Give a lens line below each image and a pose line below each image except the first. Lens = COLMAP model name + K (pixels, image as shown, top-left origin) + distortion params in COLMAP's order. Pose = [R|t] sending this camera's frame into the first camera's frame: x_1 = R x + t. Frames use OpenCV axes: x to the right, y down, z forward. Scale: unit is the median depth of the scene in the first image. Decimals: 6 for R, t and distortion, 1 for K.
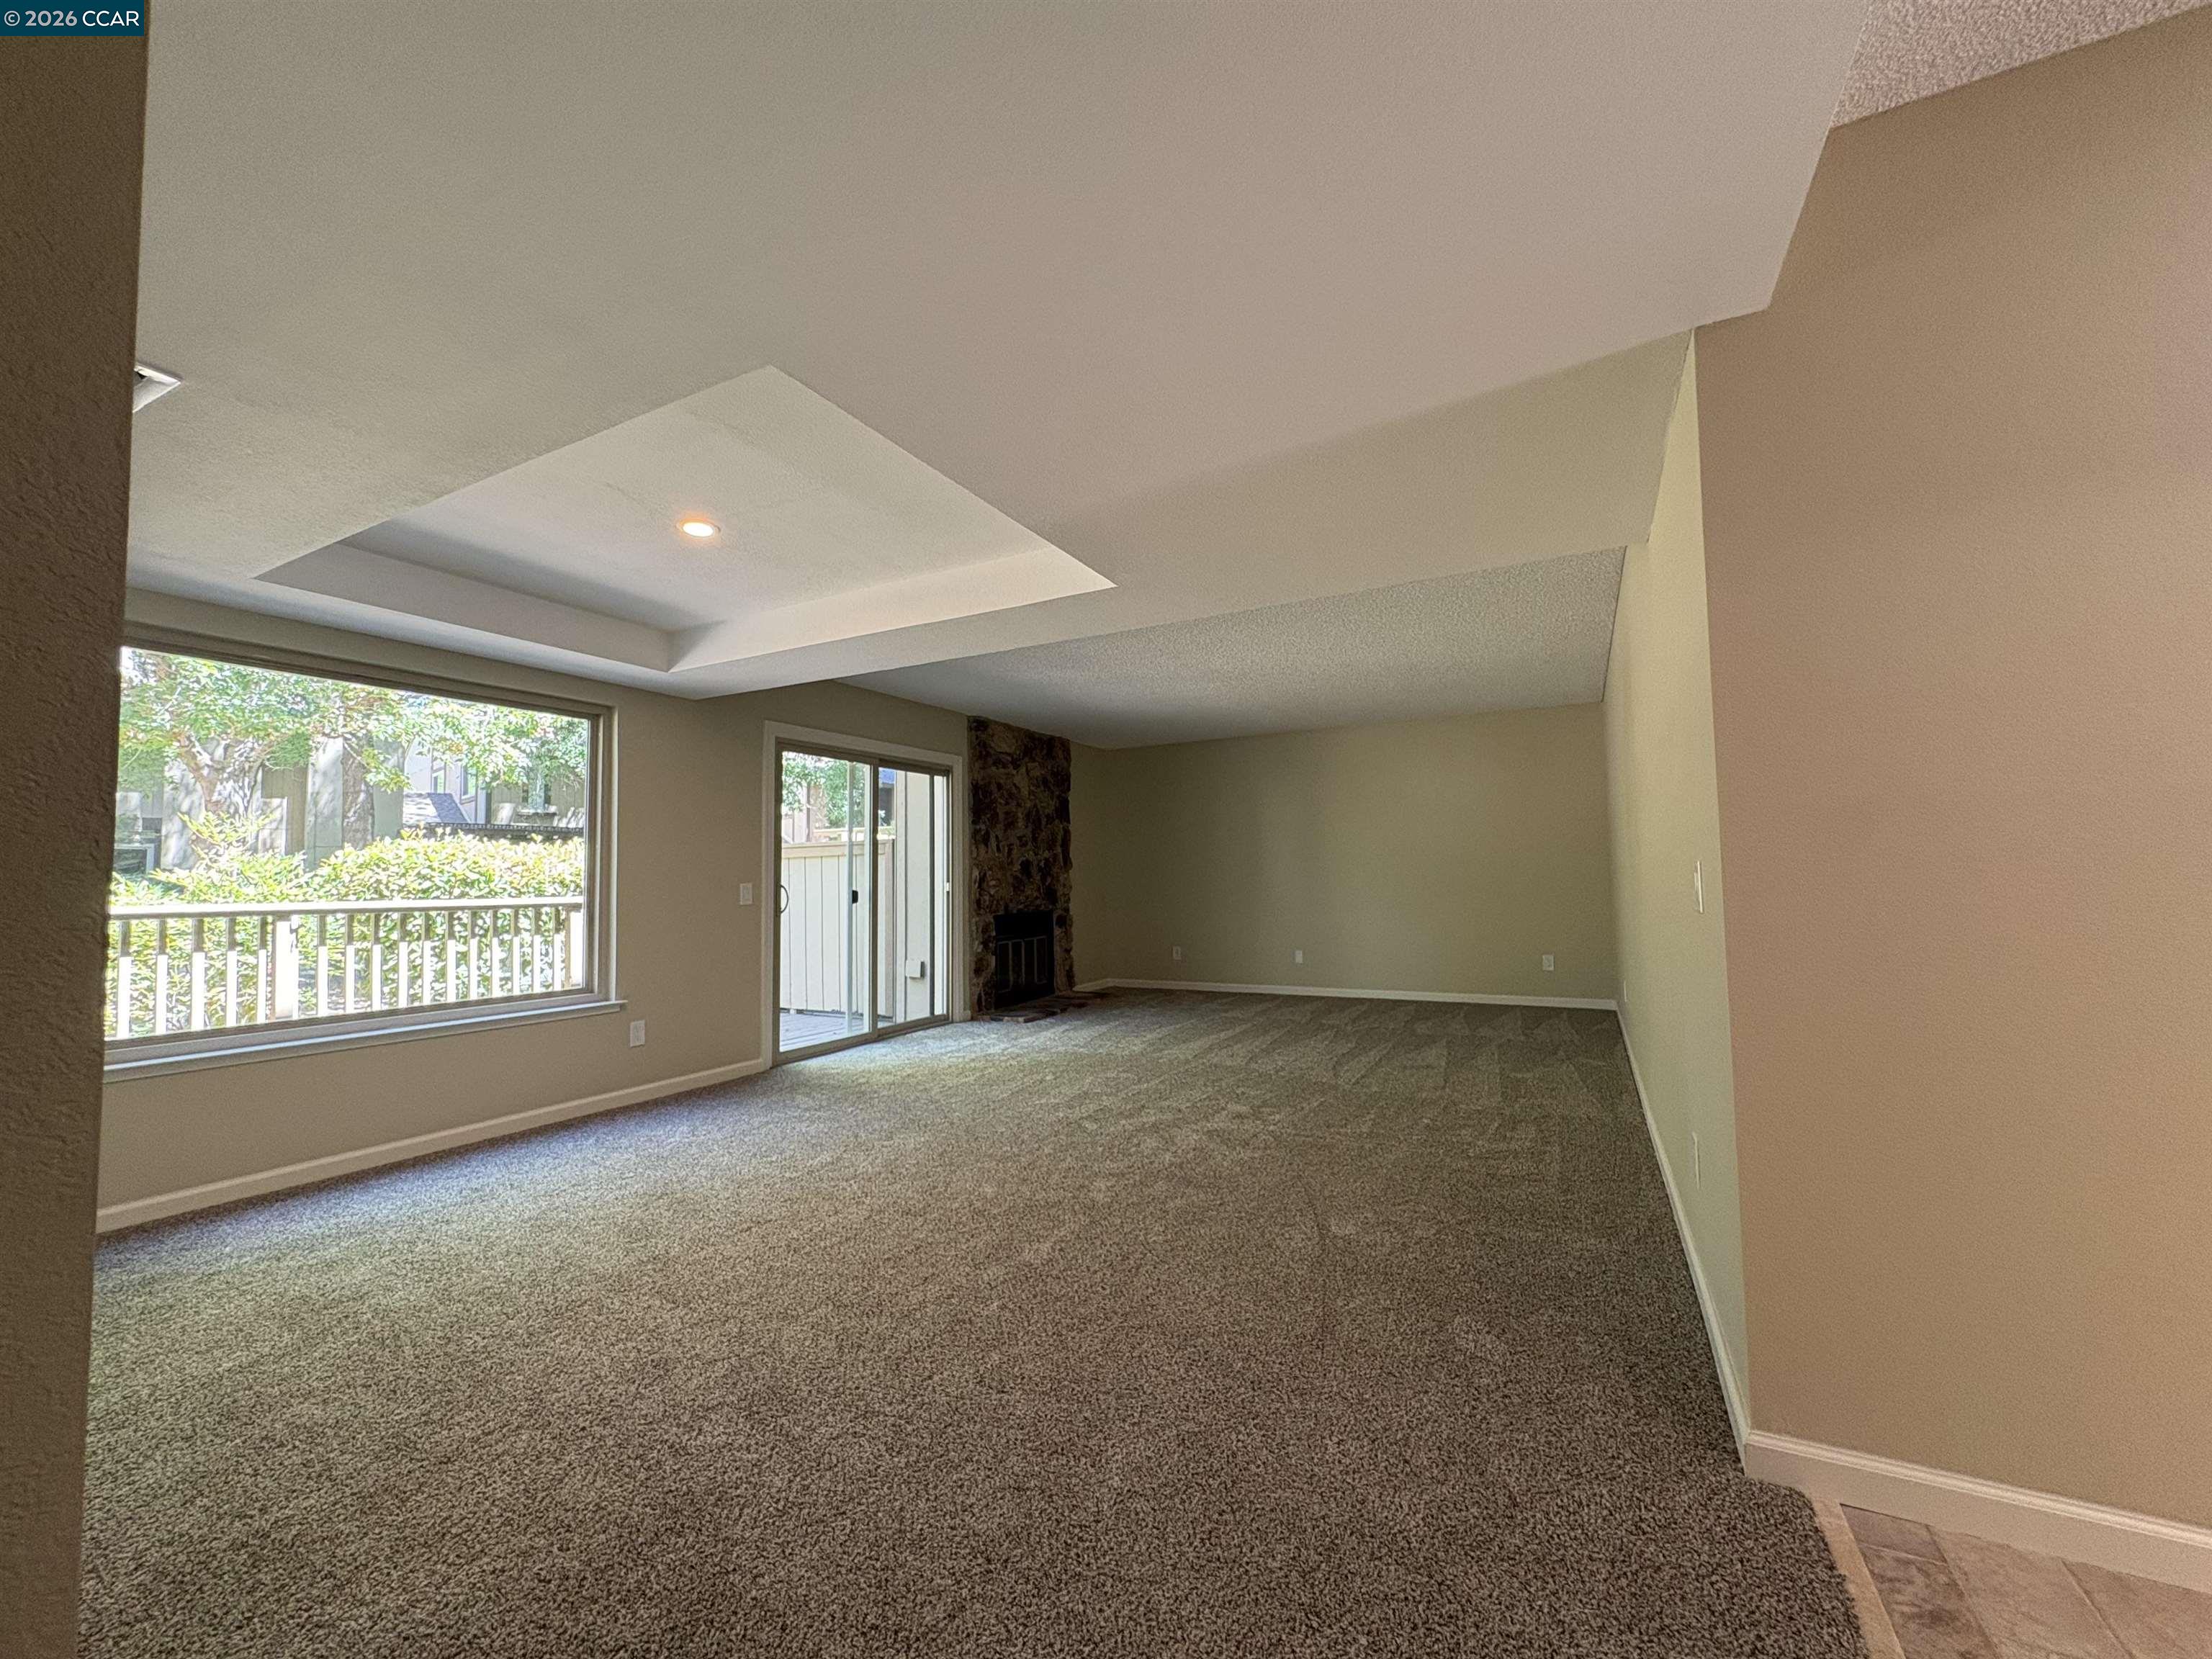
lens RADIAL K [[881.7, 0, 1108.9], [0, 881.7, 832.9], [0, 0, 1]] dist [-0.000510, 0.000143]
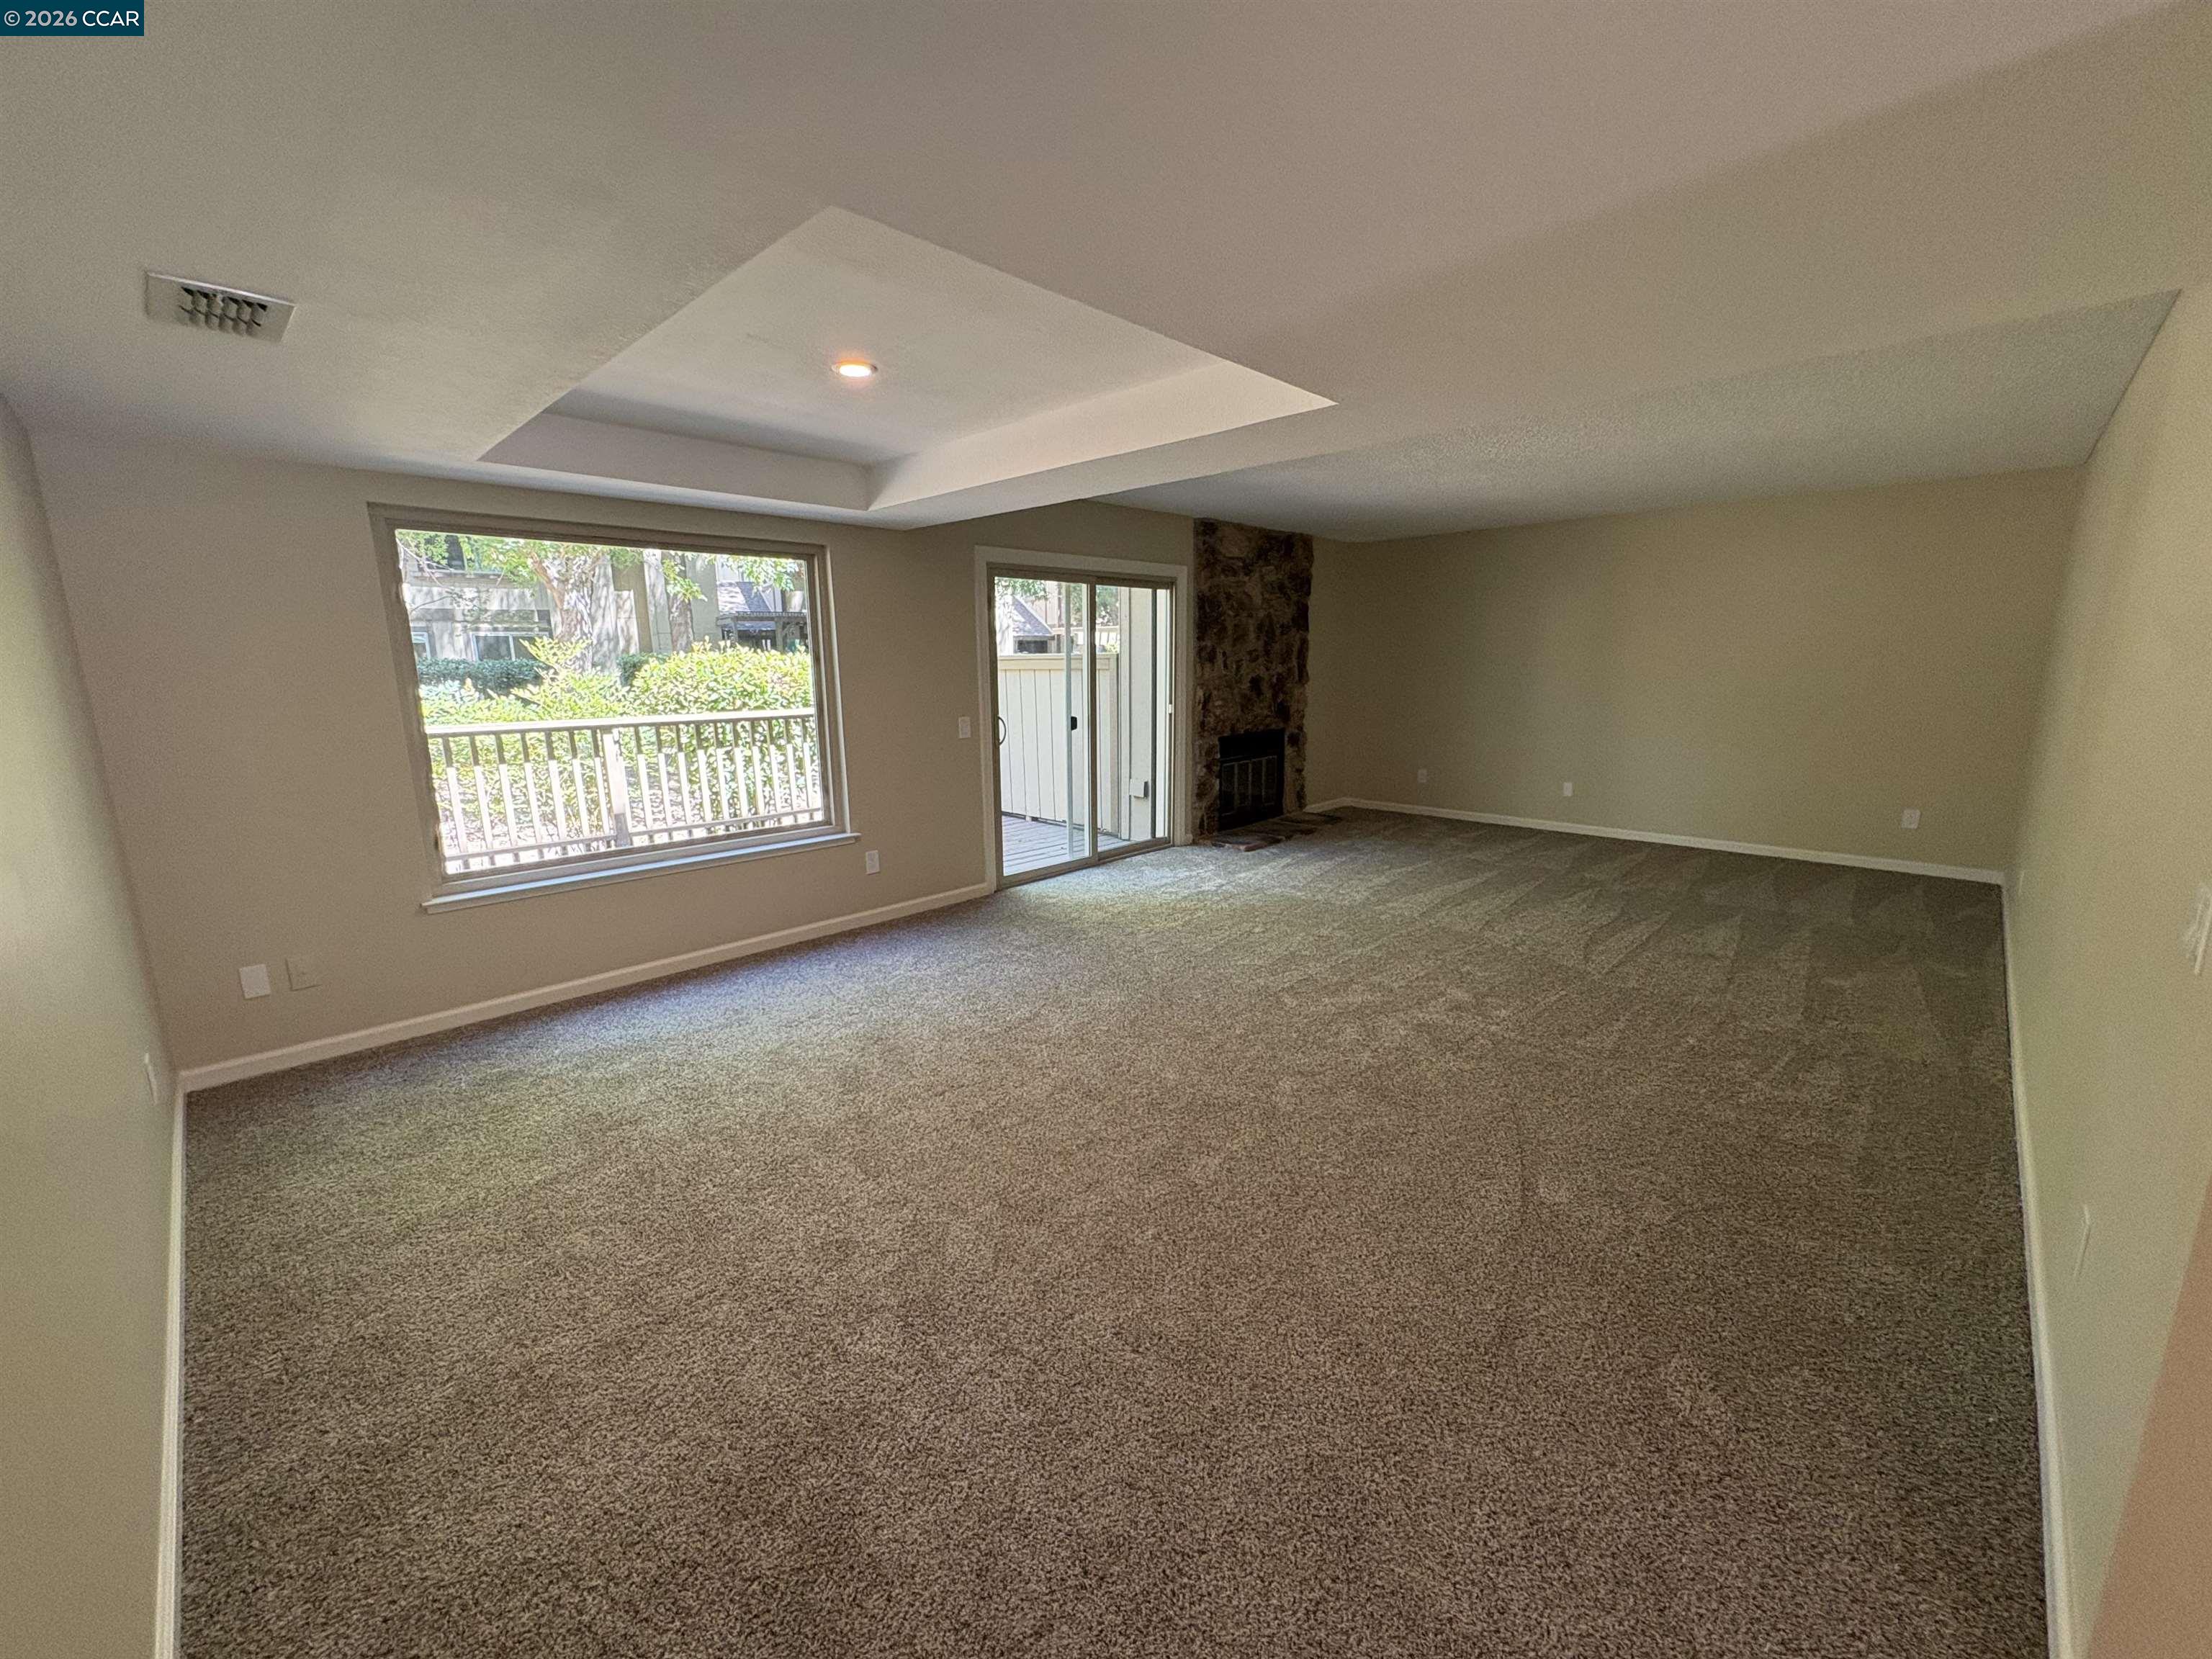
lens RADIAL K [[881.7, 0, 1105.3], [0, 881.7, 835.1], [0, 0, 1]] dist [-0.000510, 0.000143]
pose [[0.959476, 0.062502, -0.274770, 0.049805], [0.009070, 0.967736, 0.251802, -0.109972], [0.281643, -0.244091, 0.927953, 0.128145]]
